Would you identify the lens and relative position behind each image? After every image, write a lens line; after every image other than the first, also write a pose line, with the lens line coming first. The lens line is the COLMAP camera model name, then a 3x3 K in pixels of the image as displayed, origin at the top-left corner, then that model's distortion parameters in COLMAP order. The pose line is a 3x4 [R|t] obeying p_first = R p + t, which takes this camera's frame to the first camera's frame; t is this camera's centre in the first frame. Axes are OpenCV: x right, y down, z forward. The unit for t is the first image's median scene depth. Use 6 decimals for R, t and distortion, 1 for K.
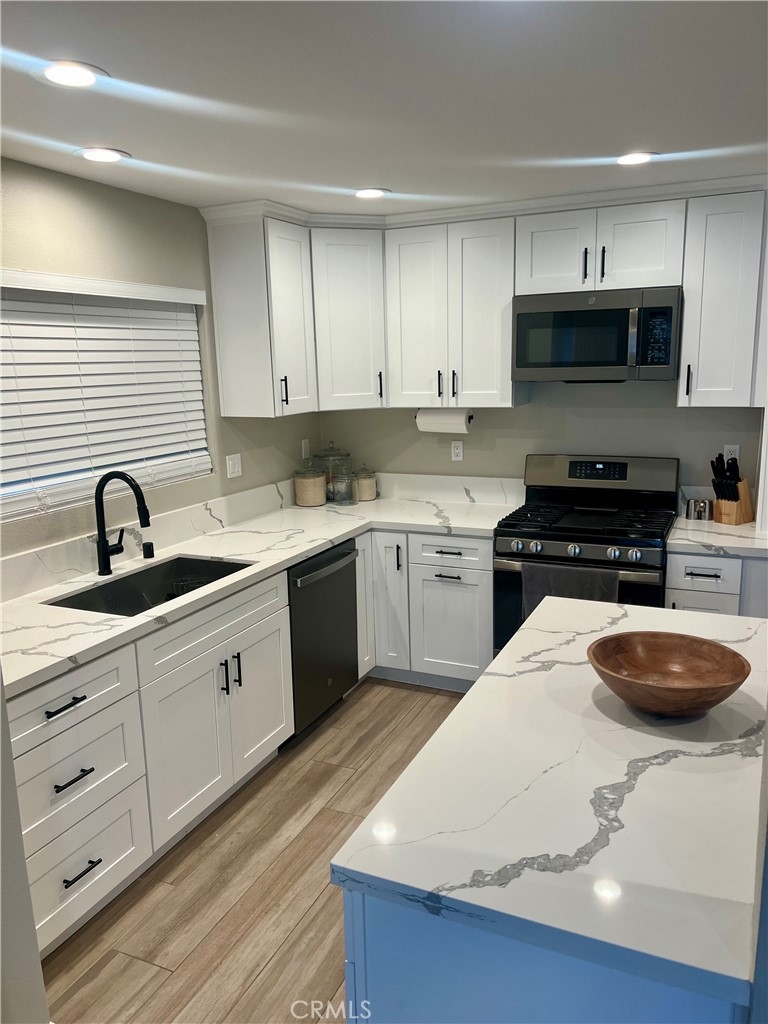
lens RADIAL K [[762.5, 0, 389.1], [0, 762.5, 517.3], [0, 0, 1]] dist [0.065937, -0.078847]
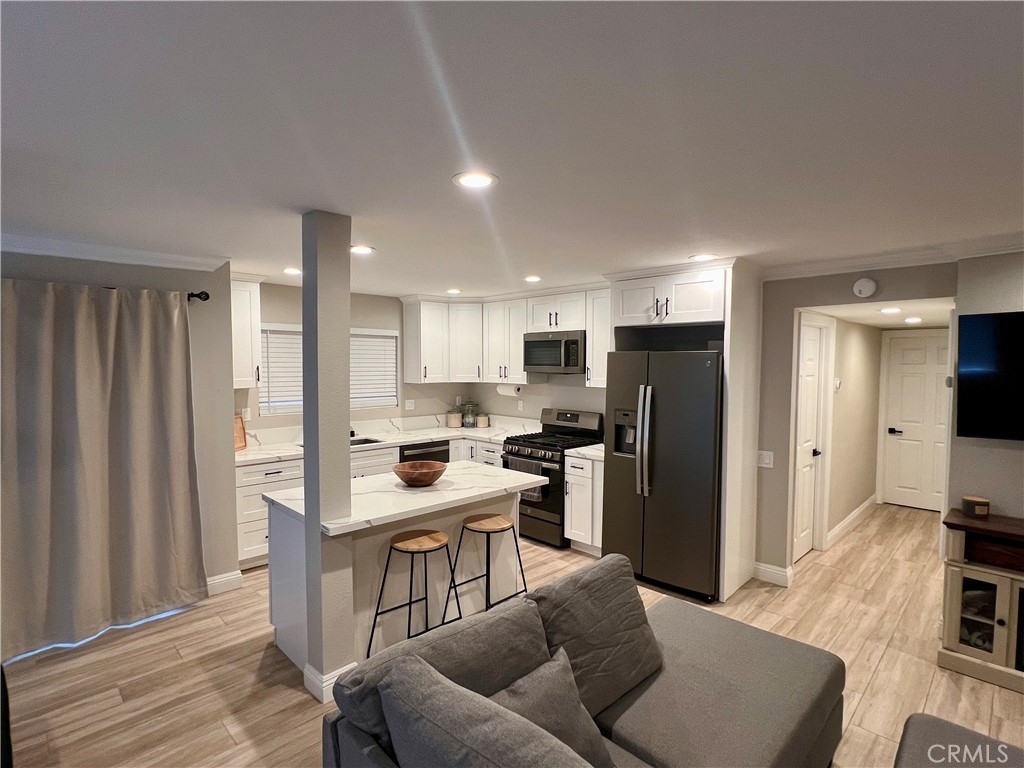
lens RADIAL K [[512.0, 0, 509.8], [0, 512.0, 385.8], [0, 0, 1]] dist [-0.005068, 0.001454]
pose [[0.933154, 0.043550, -0.356828, 0.669866], [-0.097658, 0.986014, -0.135051, 0.058099], [0.345956, 0.160871, 0.924357, -0.333983]]
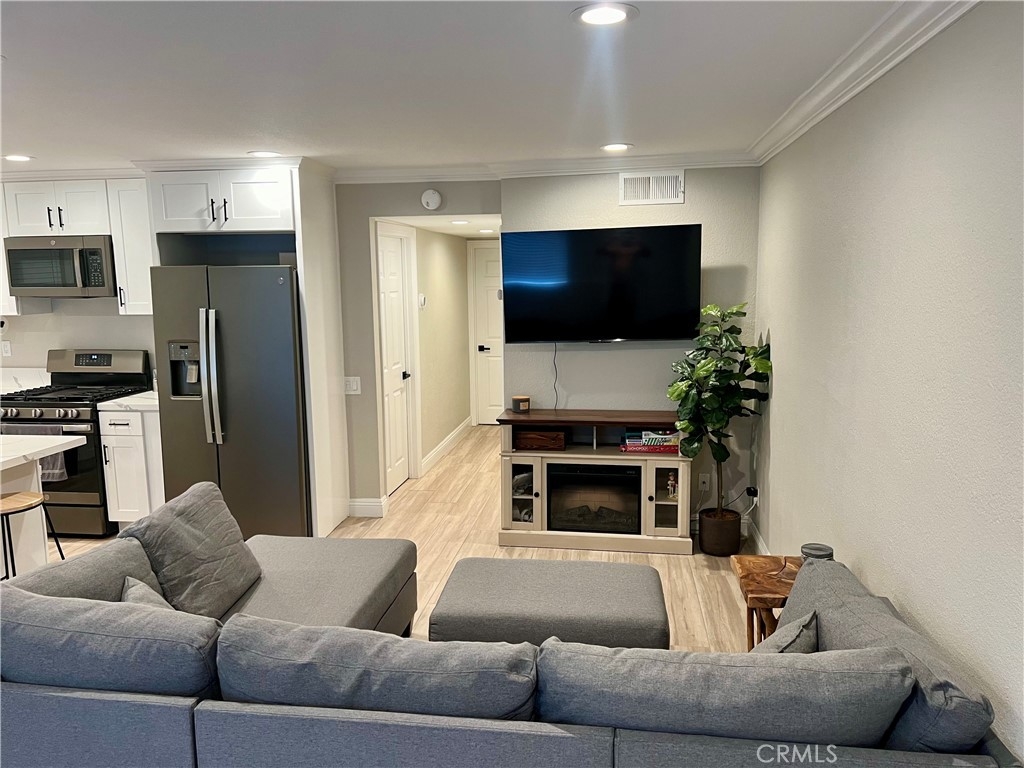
lens RADIAL K [[762.5, 0, 514.3], [0, 762.5, 388.4], [0, 0, 1]] dist [0.065937, -0.078847]
pose [[0.960930, -0.029585, 0.275205, 0.690212], [0.045941, 0.997528, -0.053175, 0.112657], [-0.272951, 0.063740, 0.959914, -0.629190]]
